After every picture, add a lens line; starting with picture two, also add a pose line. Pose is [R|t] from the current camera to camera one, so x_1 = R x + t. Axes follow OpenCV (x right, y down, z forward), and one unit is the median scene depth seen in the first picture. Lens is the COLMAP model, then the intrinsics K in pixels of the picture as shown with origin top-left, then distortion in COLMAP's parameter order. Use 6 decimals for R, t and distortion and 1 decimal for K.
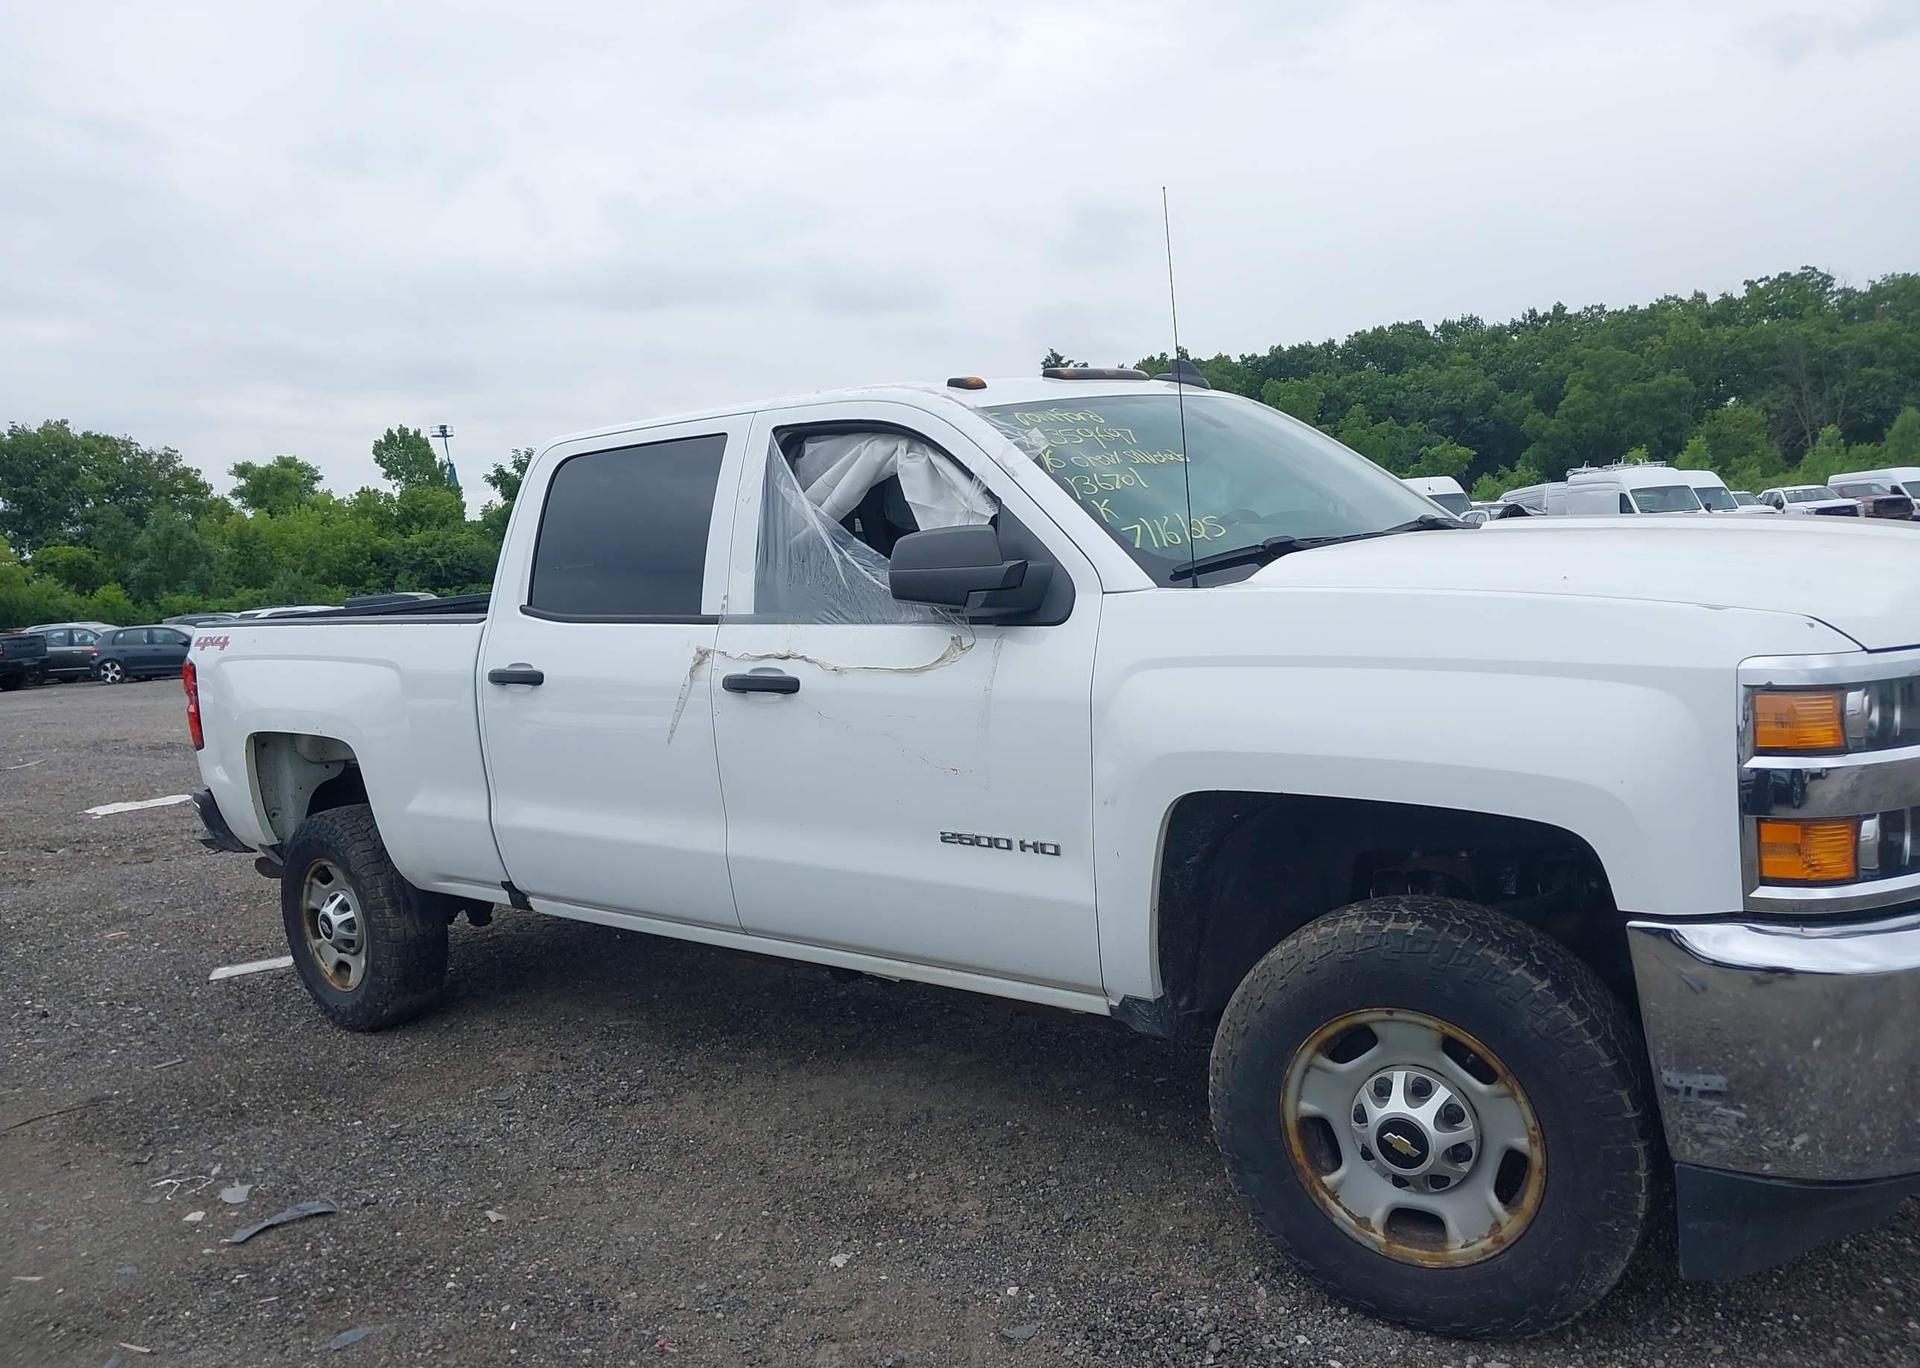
lens RADIAL K [[1490.3, 0, 973.3], [0, 1490.3, 695.0], [0, 0, 1]] dist [0.049878, -0.051687]
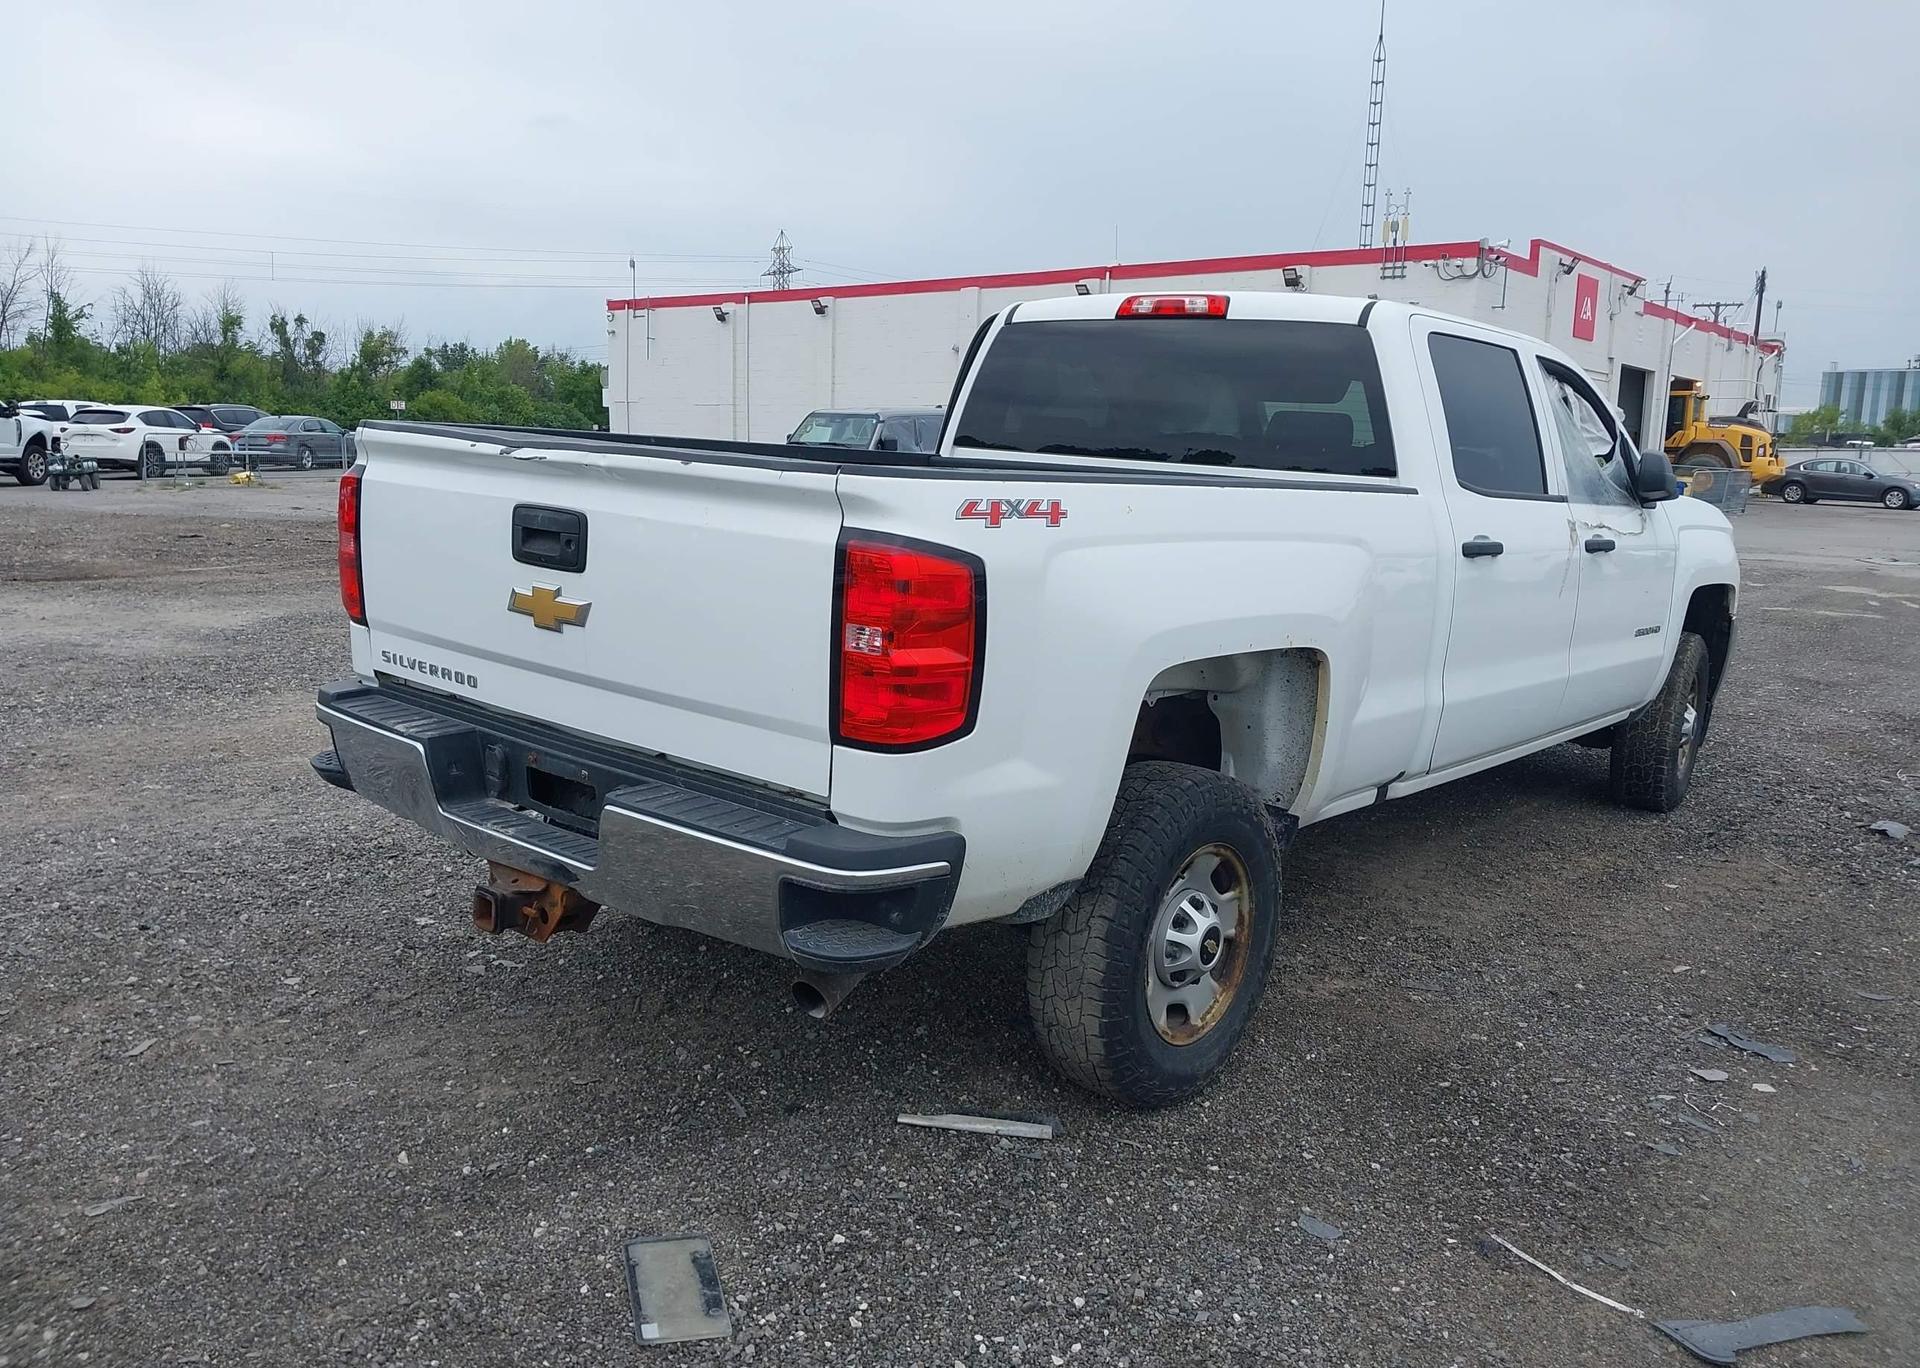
lens RADIAL K [[1490.3, 0, 977.2], [0, 1490.3, 692.4], [0, 0, 1]] dist [0.049878, -0.051687]
pose [[-0.027127, -0.086835, 0.995853, -1.314978], [0.063150, 0.994081, 0.088401, -0.026906], [-0.997635, 0.065286, -0.021483, 1.366708]]
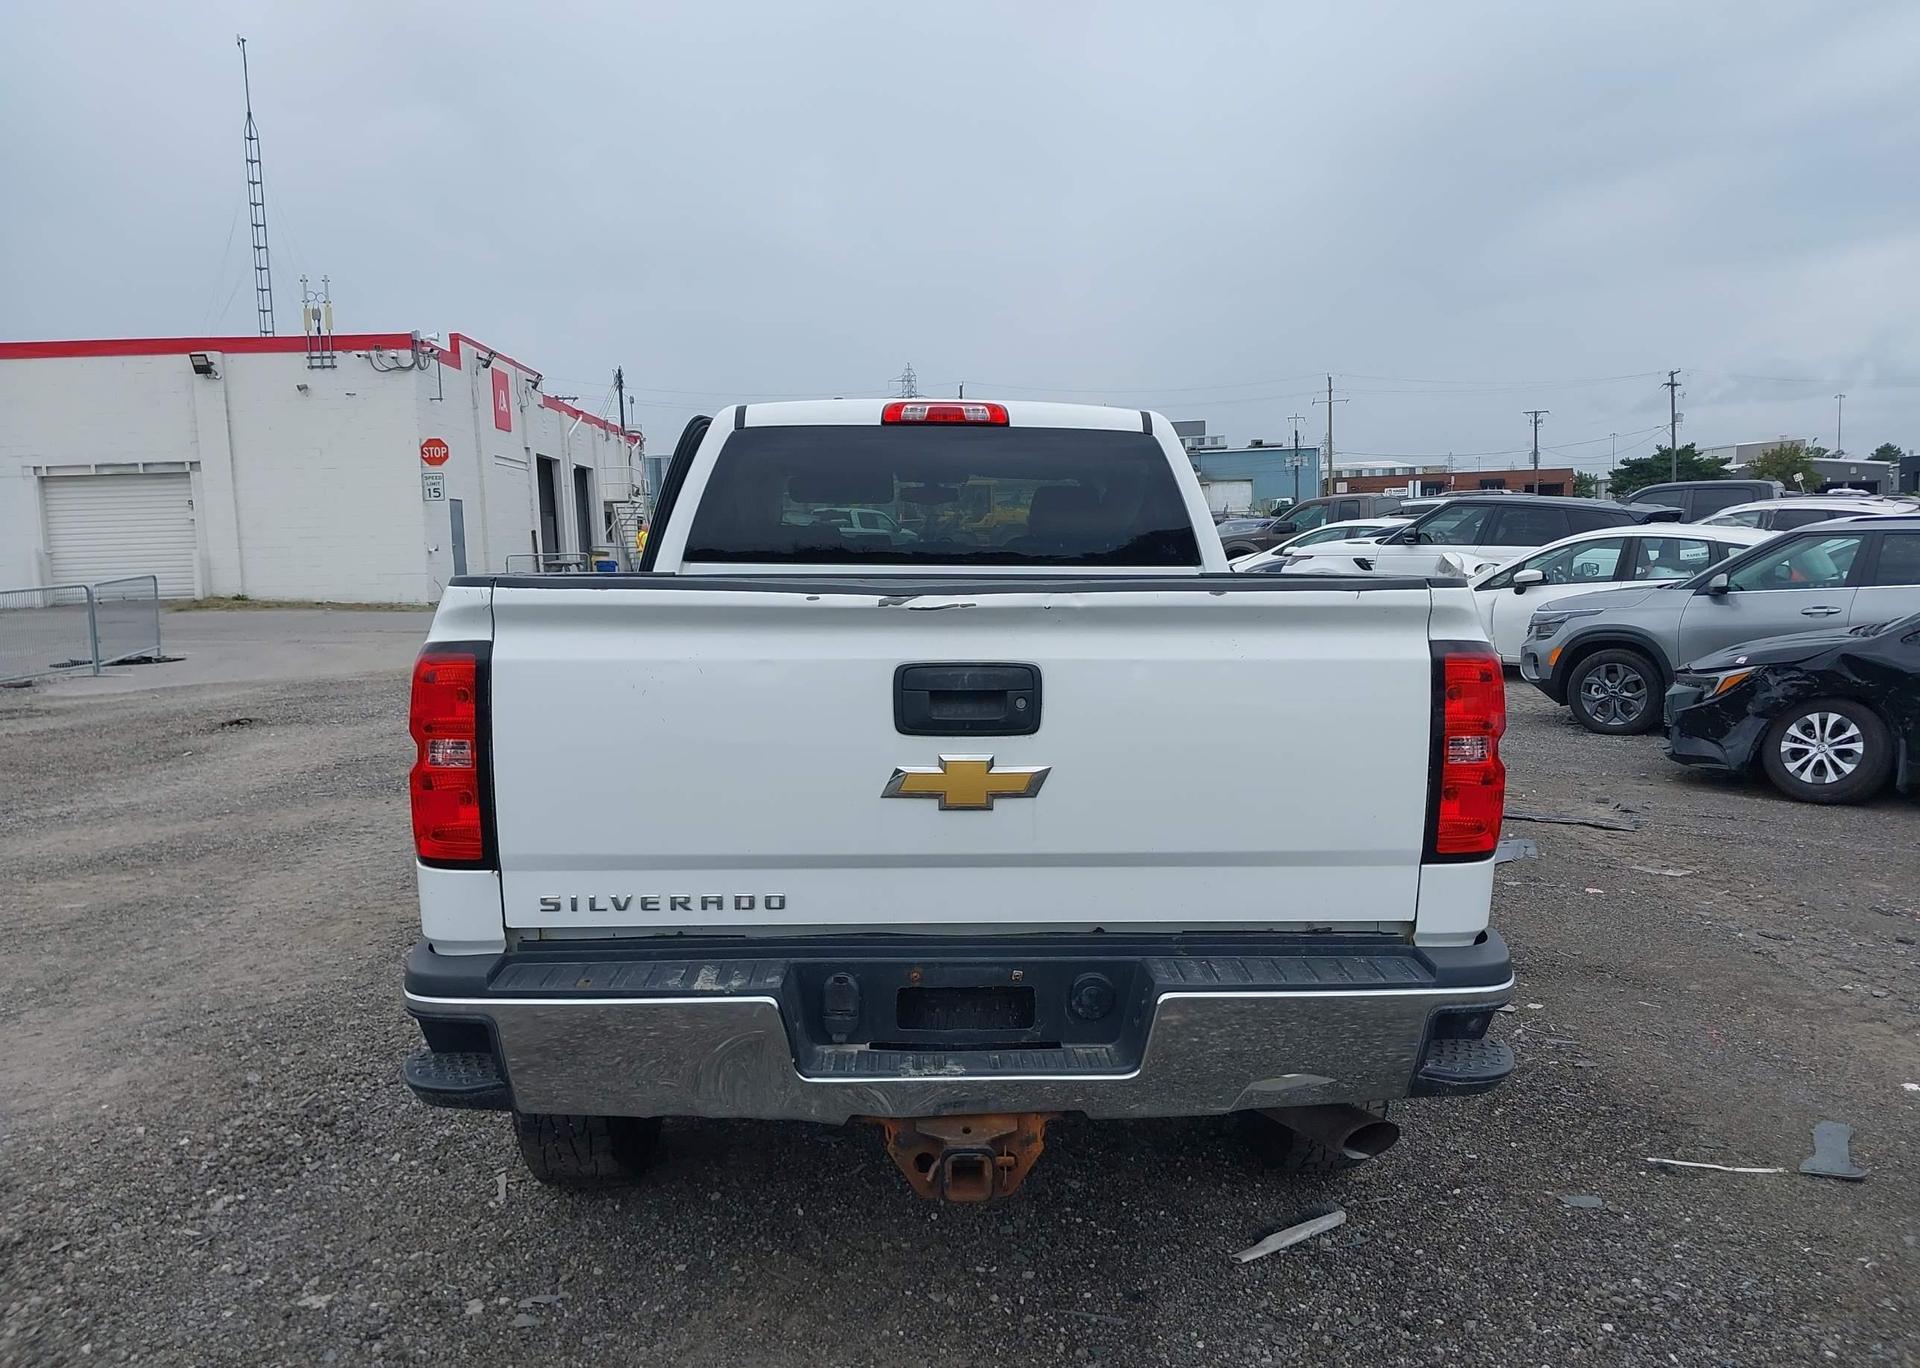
lens RADIAL K [[1490.3, 0, 978.3], [0, 1490.3, 690.3], [0, 0, 1]] dist [0.049878, -0.051687]
pose [[-0.683660, 0.020872, 0.729502, -1.019047], [0.147244, 0.982979, 0.109867, -0.118569], [-0.714793, 0.182527, -0.675097, 1.948950]]
